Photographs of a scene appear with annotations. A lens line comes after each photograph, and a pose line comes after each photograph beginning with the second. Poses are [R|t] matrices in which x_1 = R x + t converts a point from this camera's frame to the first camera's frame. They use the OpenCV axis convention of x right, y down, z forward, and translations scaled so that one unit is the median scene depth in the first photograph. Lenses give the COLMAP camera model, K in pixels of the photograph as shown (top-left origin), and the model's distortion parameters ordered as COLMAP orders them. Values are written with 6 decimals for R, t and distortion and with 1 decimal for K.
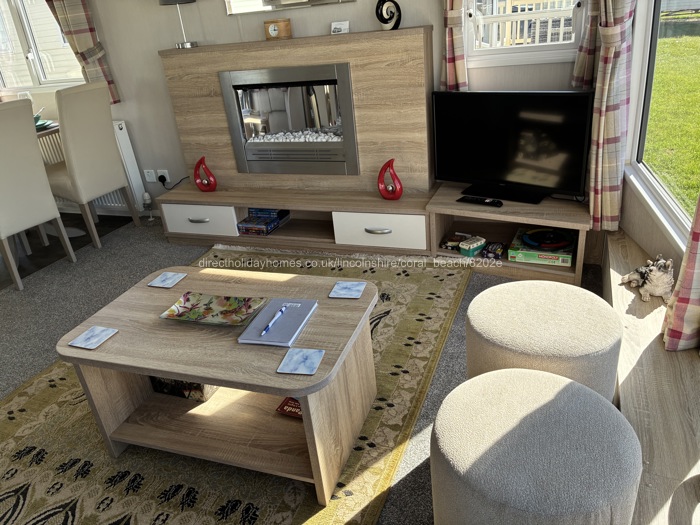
lens RADIAL K [[542.9, 0, 345.6], [0, 542.9, 257.7], [0, 0, 1]] dist [0.035121, -0.045274]
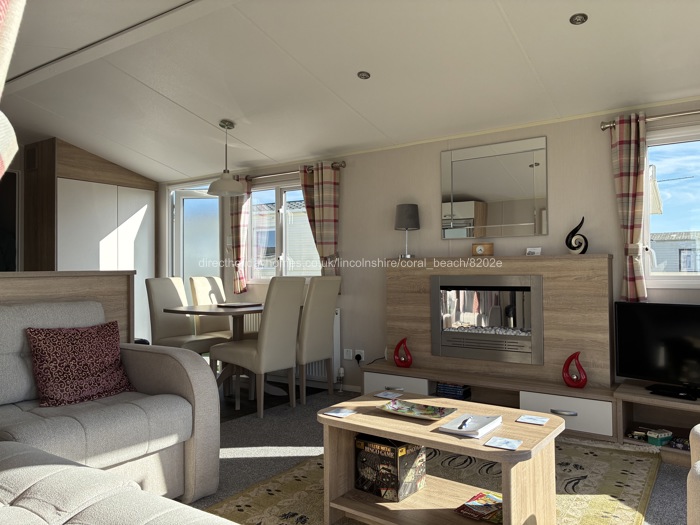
lens RADIAL K [[542.9, 0, 316.4], [0, 542.9, 253.0], [0, 0, 1]] dist [0.035121, -0.045274]
pose [[0.964545, 0.084435, -0.250049, -0.187278], [-0.187199, 0.886736, -0.422677, 0.240109], [0.186038, 0.454500, 0.871102, -0.250830]]
